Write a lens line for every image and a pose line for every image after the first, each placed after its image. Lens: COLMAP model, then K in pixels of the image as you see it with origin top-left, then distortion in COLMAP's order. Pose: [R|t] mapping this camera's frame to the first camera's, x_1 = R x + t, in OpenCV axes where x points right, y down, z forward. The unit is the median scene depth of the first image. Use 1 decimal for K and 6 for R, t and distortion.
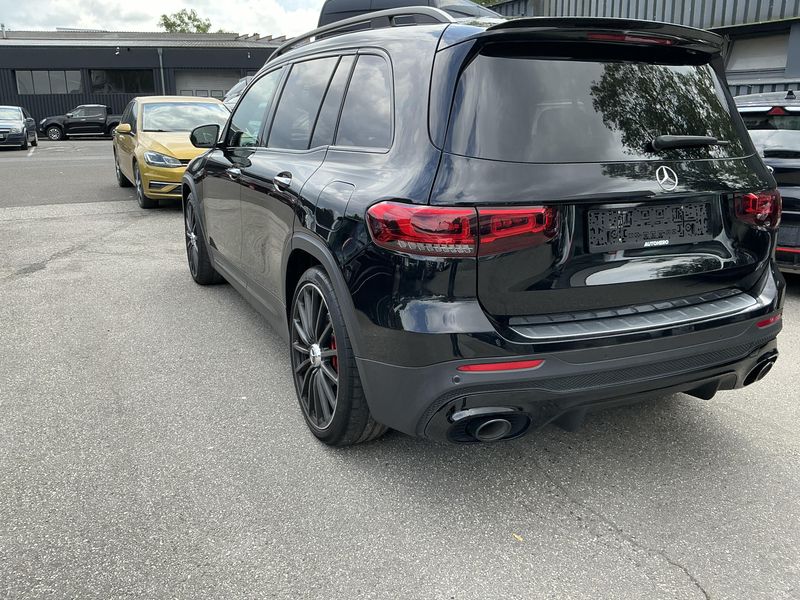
lens RADIAL K [[668.2, 0, 400.0], [0, 668.2, 300.0], [0, 0, 1]] dist [0.097667, -0.213926]
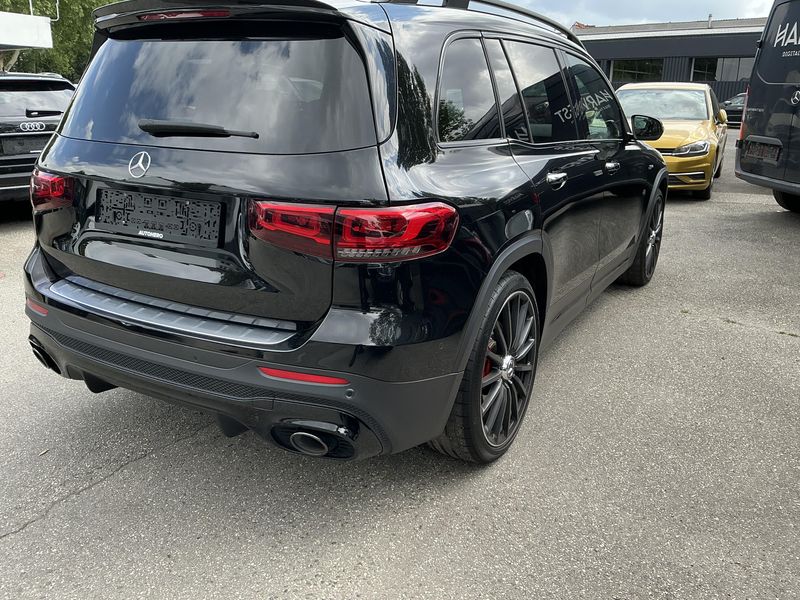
lens RADIAL K [[668.2, 0, 400.0], [0, 668.2, 300.0], [0, 0, 1]] dist [0.097667, -0.213926]
pose [[0.571240, 0.242781, -0.784055, 1.330803], [-0.231025, 0.964191, 0.130242, -0.197366], [0.787599, 0.106737, 0.606873, 0.708335]]
